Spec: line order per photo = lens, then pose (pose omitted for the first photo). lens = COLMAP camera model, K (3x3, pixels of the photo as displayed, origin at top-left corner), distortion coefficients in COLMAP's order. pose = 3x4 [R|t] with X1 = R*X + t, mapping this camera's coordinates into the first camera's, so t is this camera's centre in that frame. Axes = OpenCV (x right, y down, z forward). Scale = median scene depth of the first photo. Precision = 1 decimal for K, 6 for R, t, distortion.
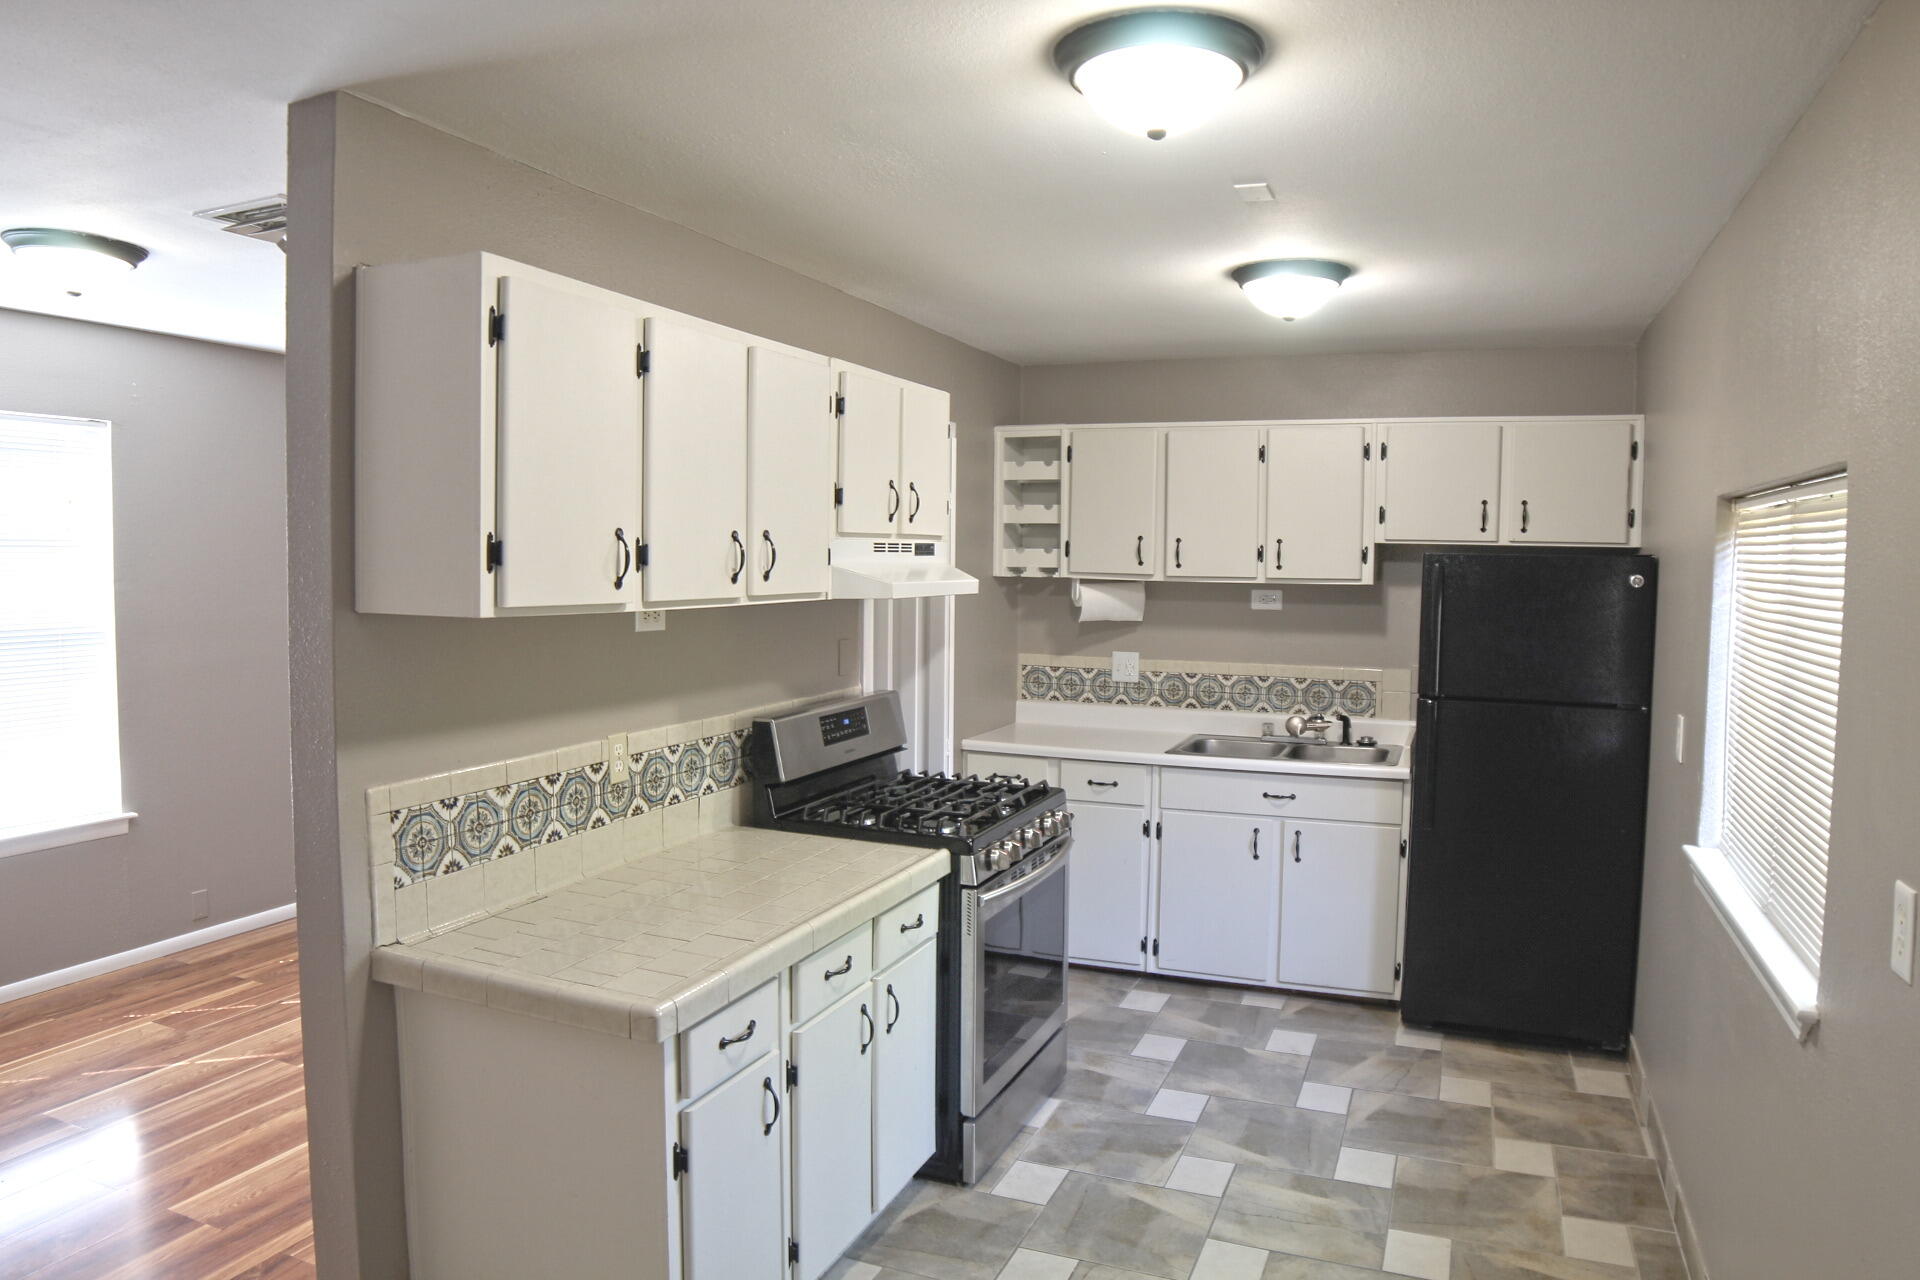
lens RADIAL K [[1252.3, 0, 967.7], [0, 1252.3, 632.2], [0, 0, 1]] dist [-0.125435, 0.054568]
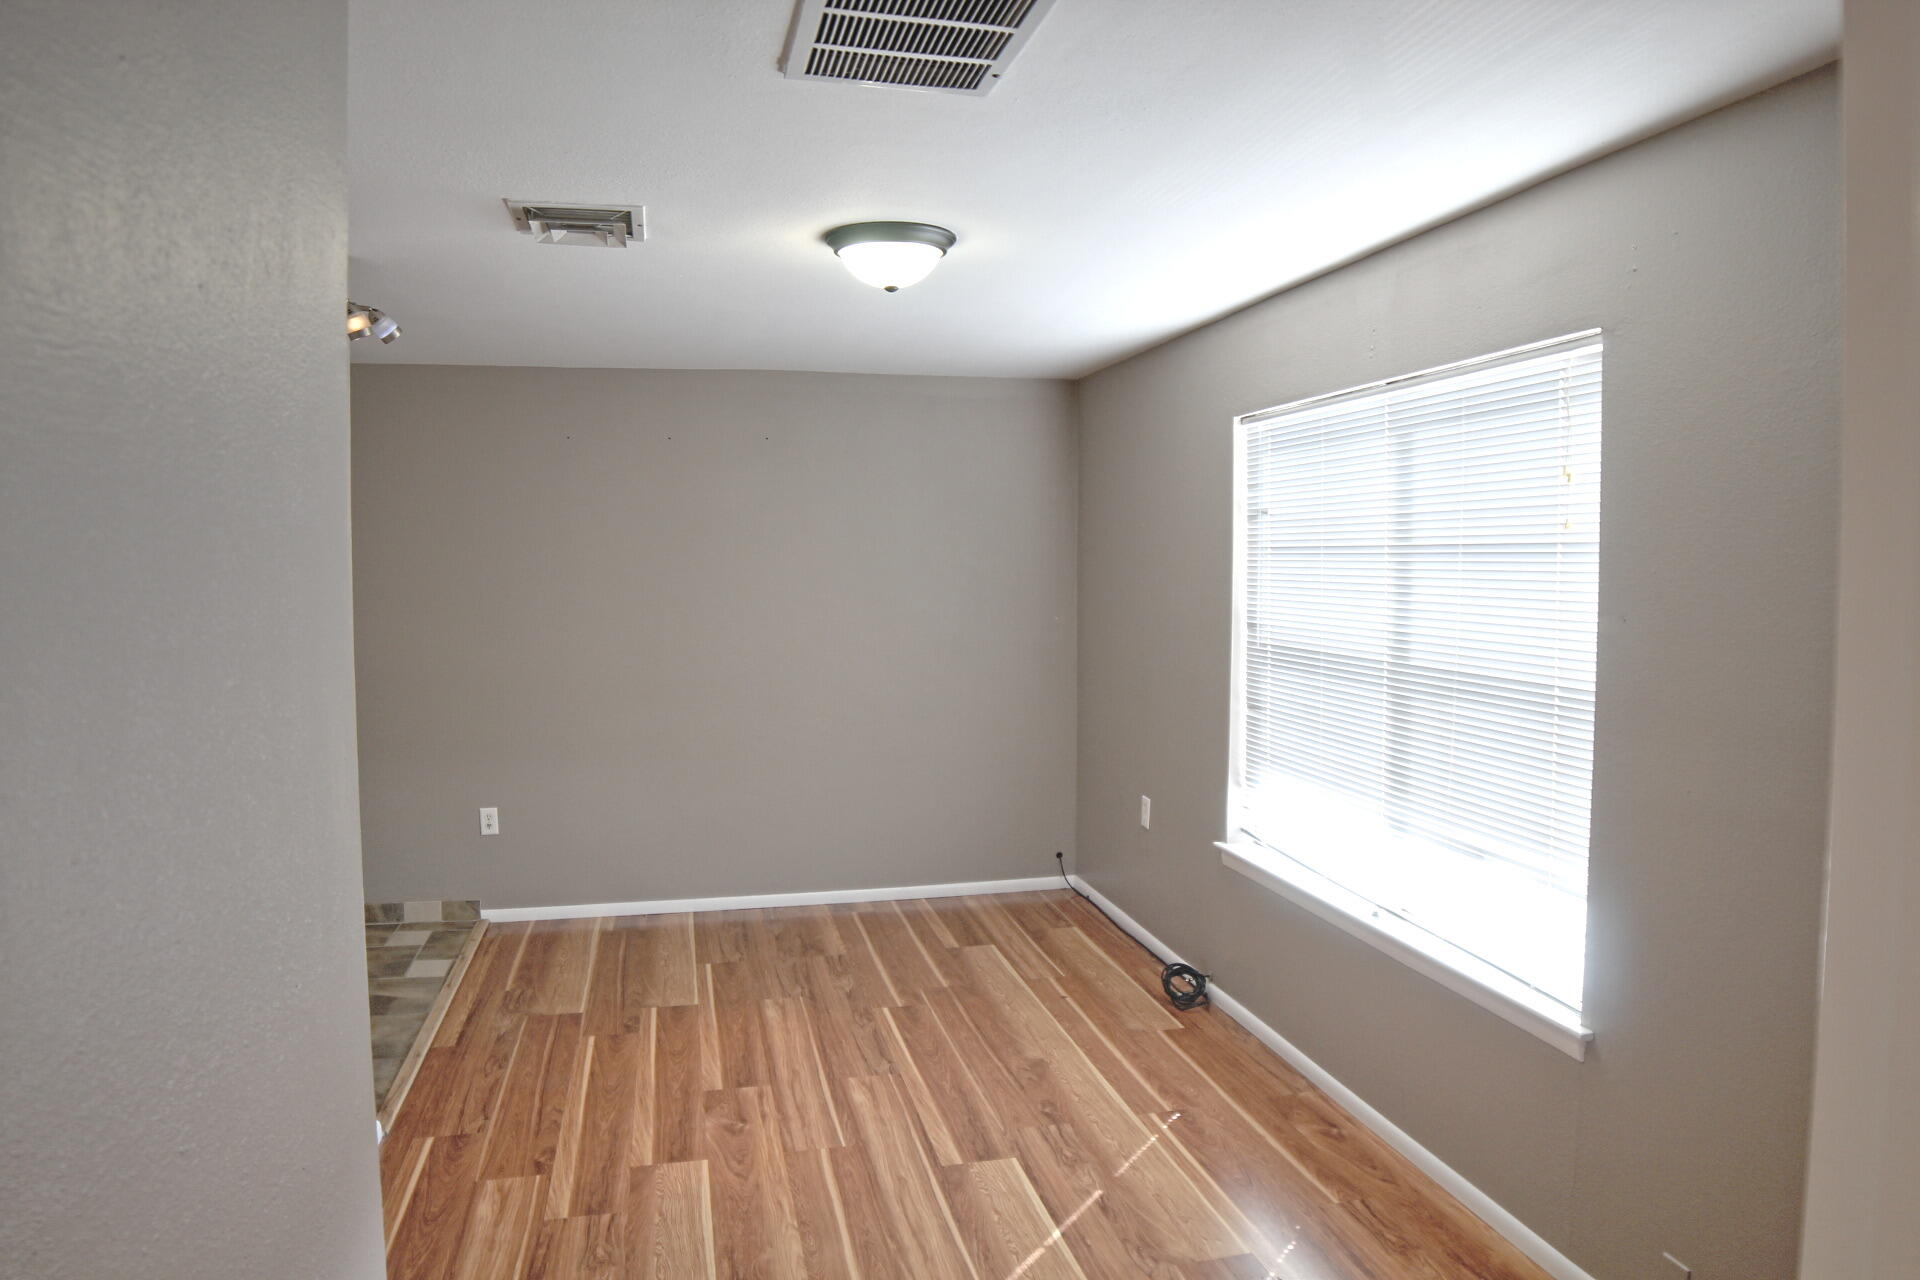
lens RADIAL K [[1252.3, 0, 967.7], [0, 1252.3, 632.2], [0, 0, 1]] dist [-0.125435, 0.054568]
pose [[-0.812952, 0.024225, -0.581827, -0.140927], [-0.044887, 0.993555, 0.104085, -0.077529], [0.580598, 0.110733, -0.806625, 1.231262]]
